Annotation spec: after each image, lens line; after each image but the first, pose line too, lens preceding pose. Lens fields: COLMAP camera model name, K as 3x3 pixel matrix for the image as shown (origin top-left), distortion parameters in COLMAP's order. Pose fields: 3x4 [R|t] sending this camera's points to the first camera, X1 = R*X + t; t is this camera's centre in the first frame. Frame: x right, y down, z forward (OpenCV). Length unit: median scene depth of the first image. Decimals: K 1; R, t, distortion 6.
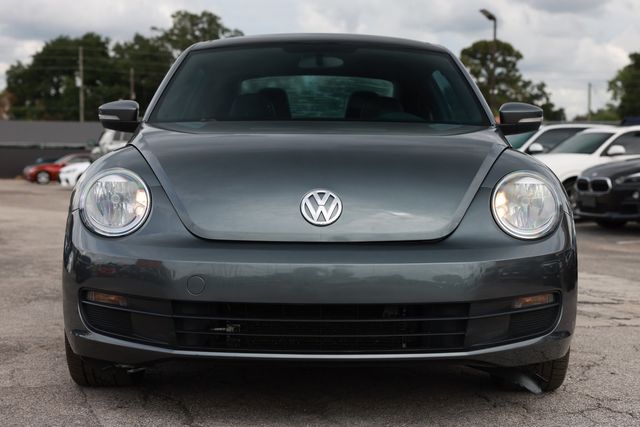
lens RADIAL K [[1058.8, 0, 336.2], [0, 1058.8, 213.0], [0, 0, 1]] dist [0.094135, 0.000000]
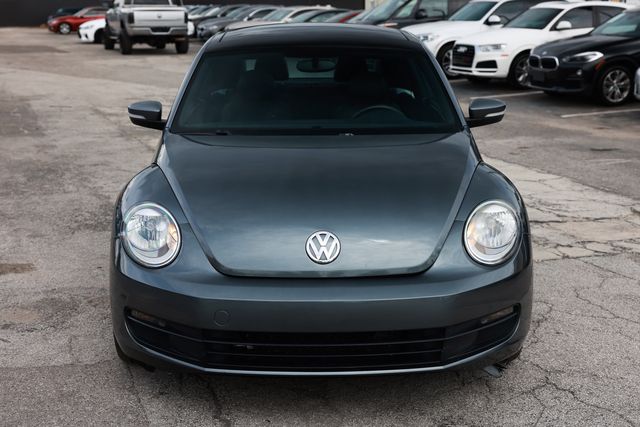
lens RADIAL K [[899.6, 0, 320.2], [0, 899.6, 213.5], [0, 0, 1]] dist [0.064581, 0.000000]
pose [[0.999945, -0.010425, -0.000728, -0.014712], [0.010395, 0.984967, 0.172432, -0.199556], [-0.001081, -0.172430, 0.985021, -0.000764]]
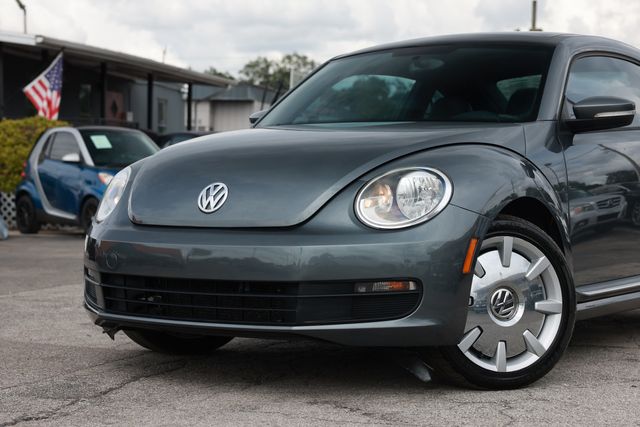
lens RADIAL K [[1304.0, 0, 318.1], [0, 1304.0, 212.9], [0, 0, 1]] dist [0.535593, 0.000000]
pose [[0.819408, 0.008877, -0.573142, 0.826897], [-0.024402, 0.999514, -0.019405, 0.033210], [0.572691, 0.029886, 0.819226, -0.105040]]
